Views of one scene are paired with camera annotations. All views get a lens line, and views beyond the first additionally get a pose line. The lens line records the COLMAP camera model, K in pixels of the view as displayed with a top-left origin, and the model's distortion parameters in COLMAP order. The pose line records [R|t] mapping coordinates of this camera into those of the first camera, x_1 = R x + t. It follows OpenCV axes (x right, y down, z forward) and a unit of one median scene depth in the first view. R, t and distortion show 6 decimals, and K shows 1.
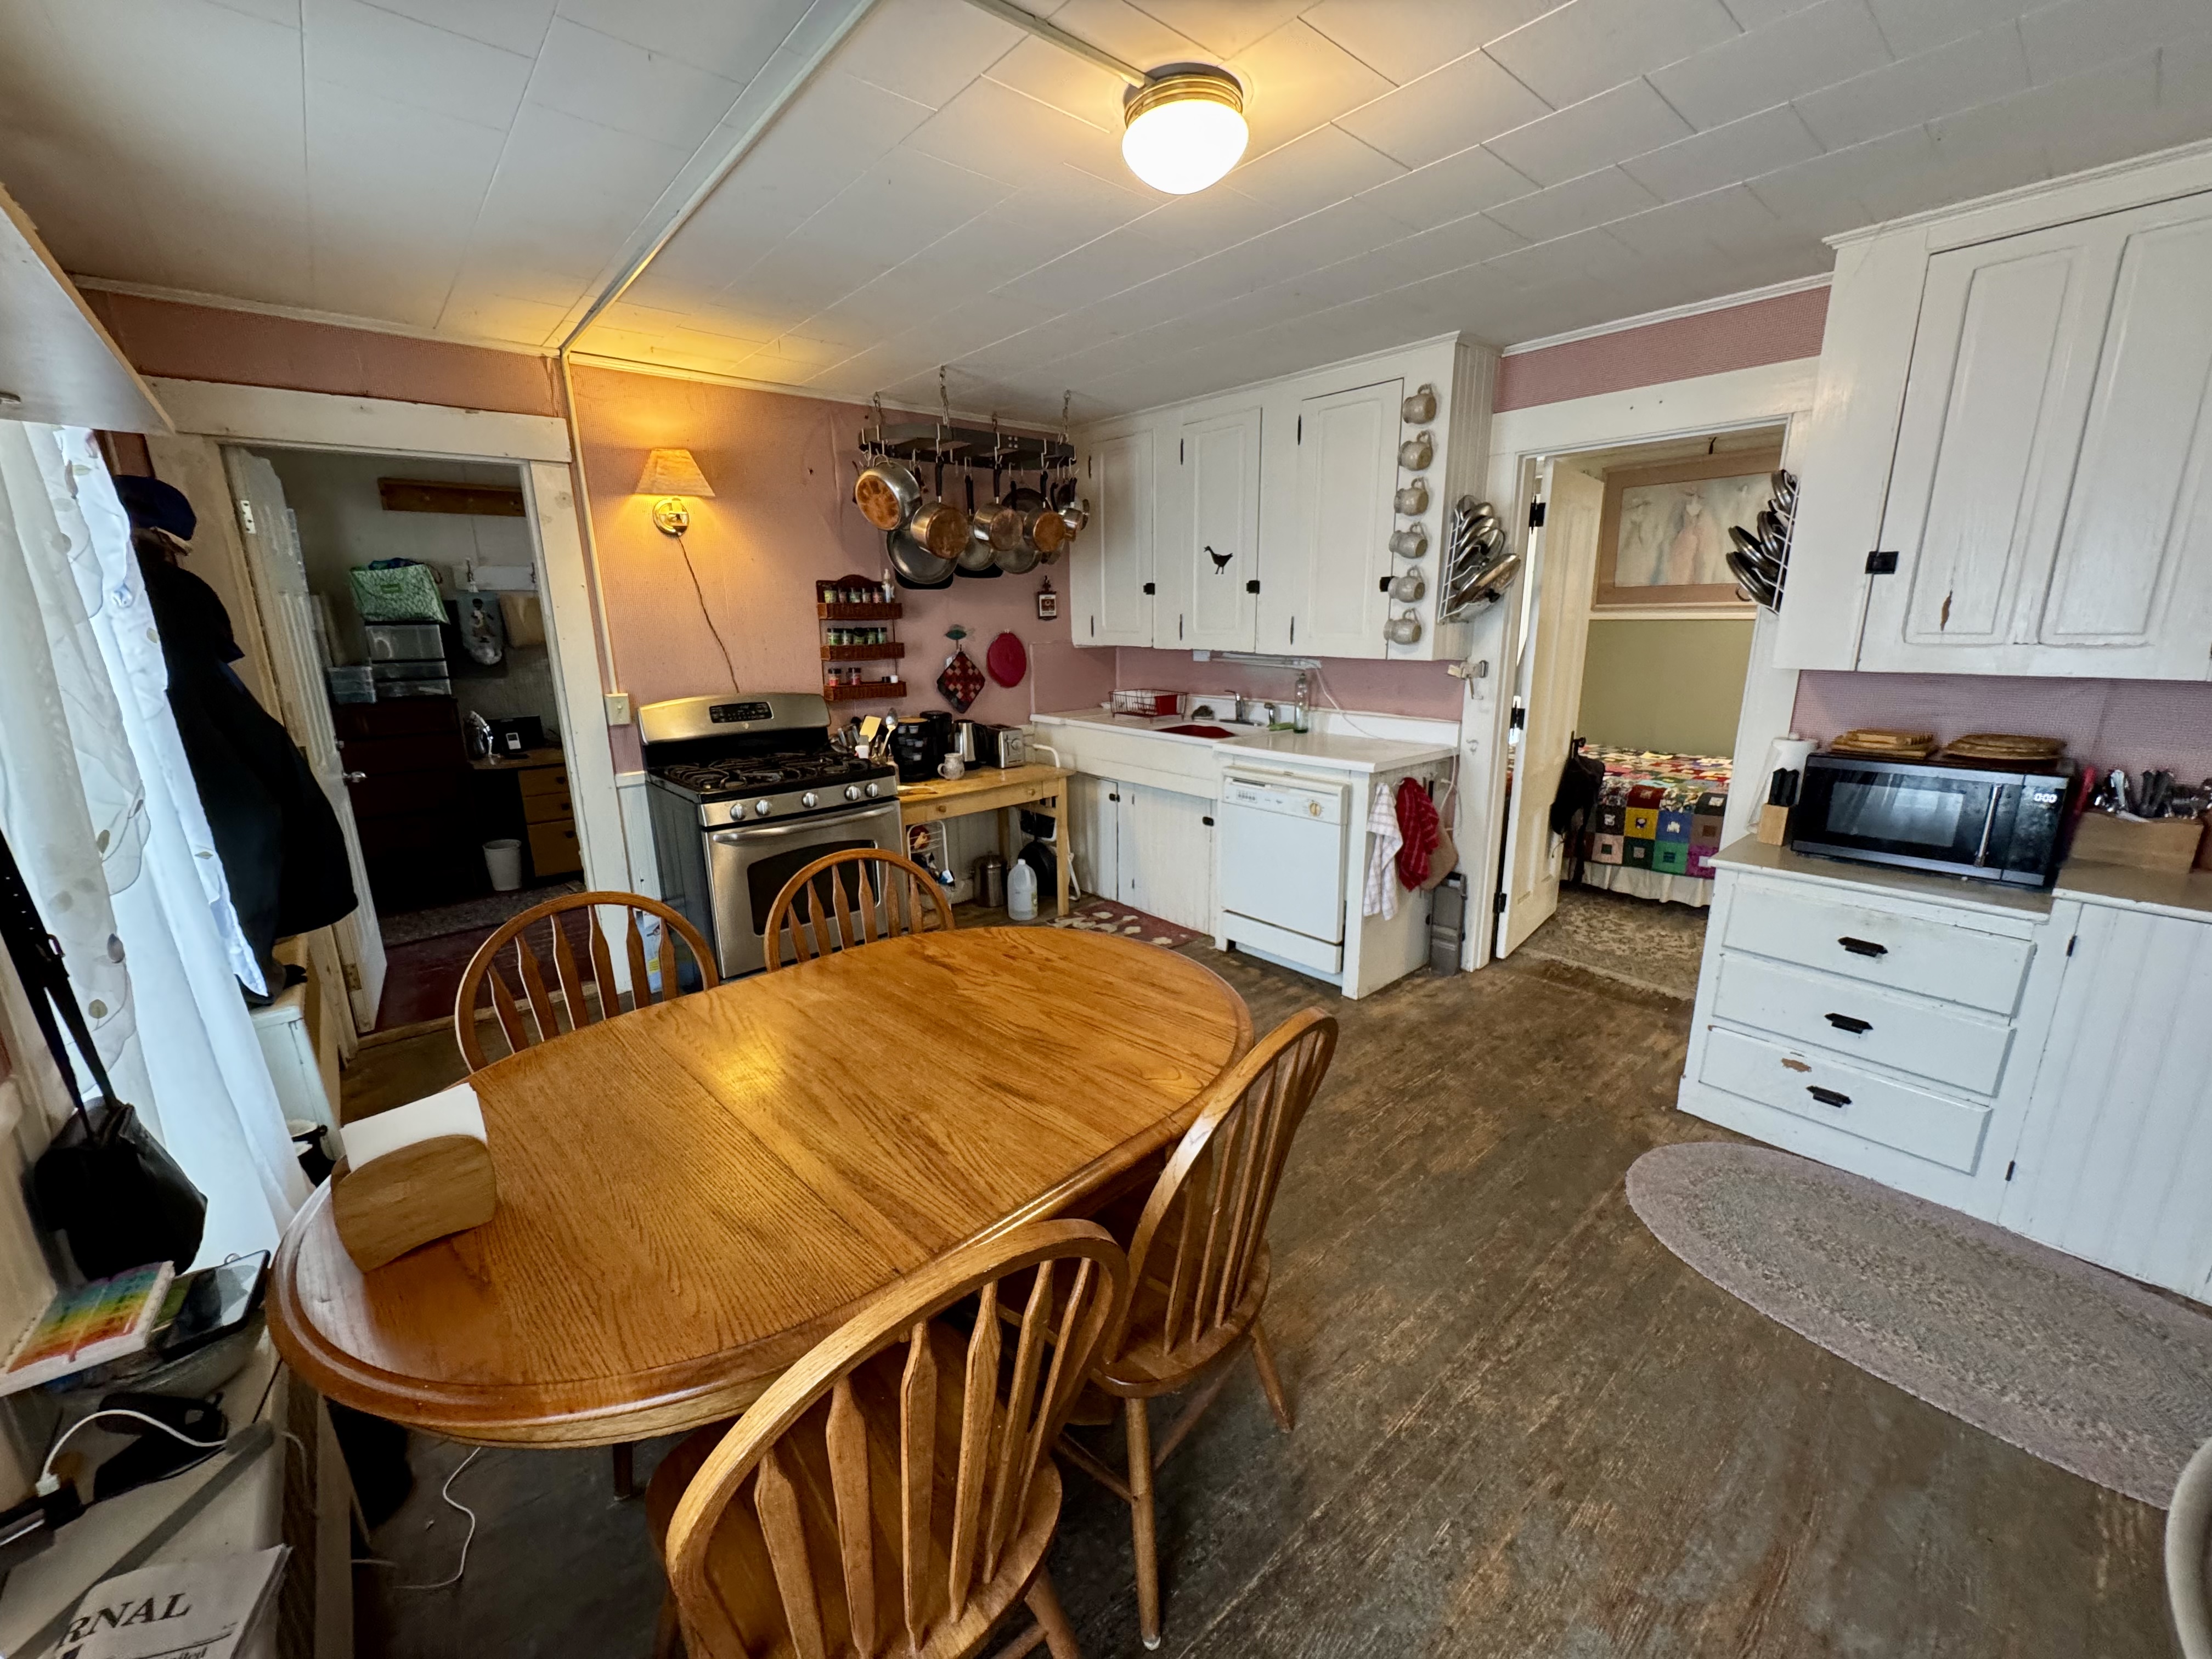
lens RADIAL K [[876.0, 0, 1115.5], [0, 876.0, 828.0], [0, 0, 1]] dist [-0.004176, 0.001096]
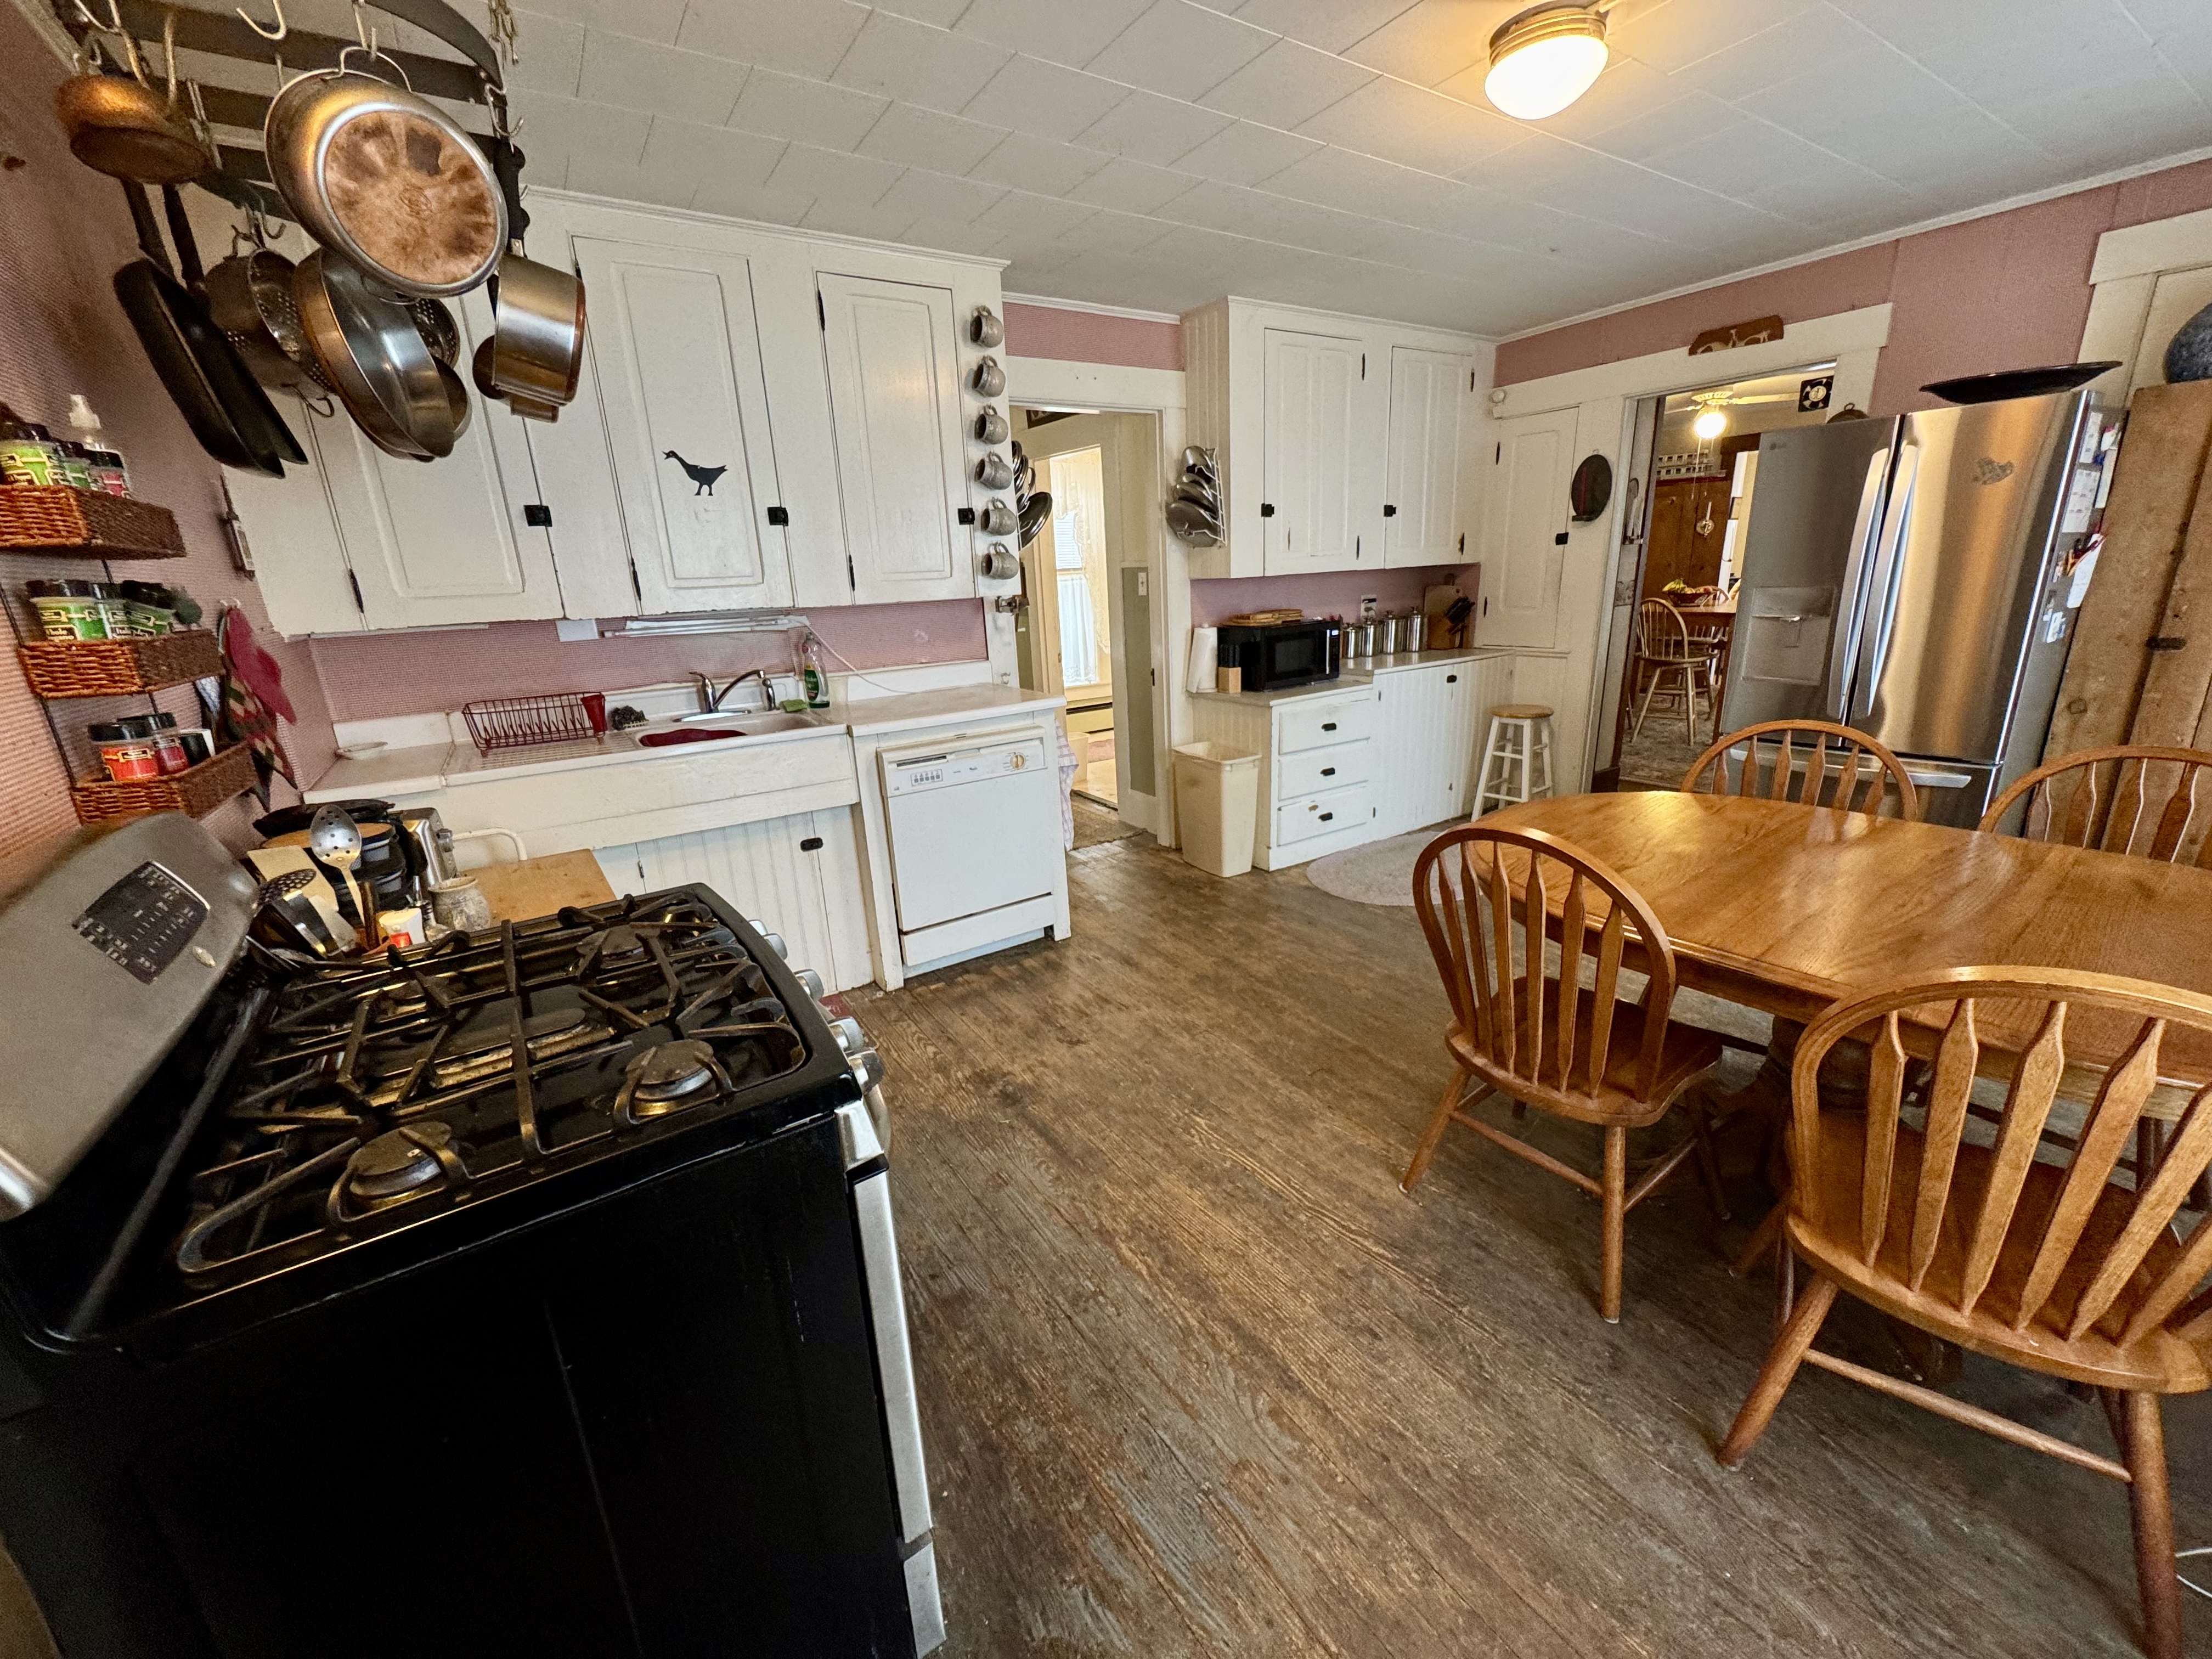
lens RADIAL K [[876.0, 0, 1098.2], [0, 876.0, 829.6], [0, 0, 1]] dist [-0.004176, 0.001096]
pose [[0.139884, -0.285056, 0.948249, -0.550135], [0.274621, 0.931264, 0.239439, -0.128818], [-0.951323, 0.226916, 0.208552, 0.633351]]
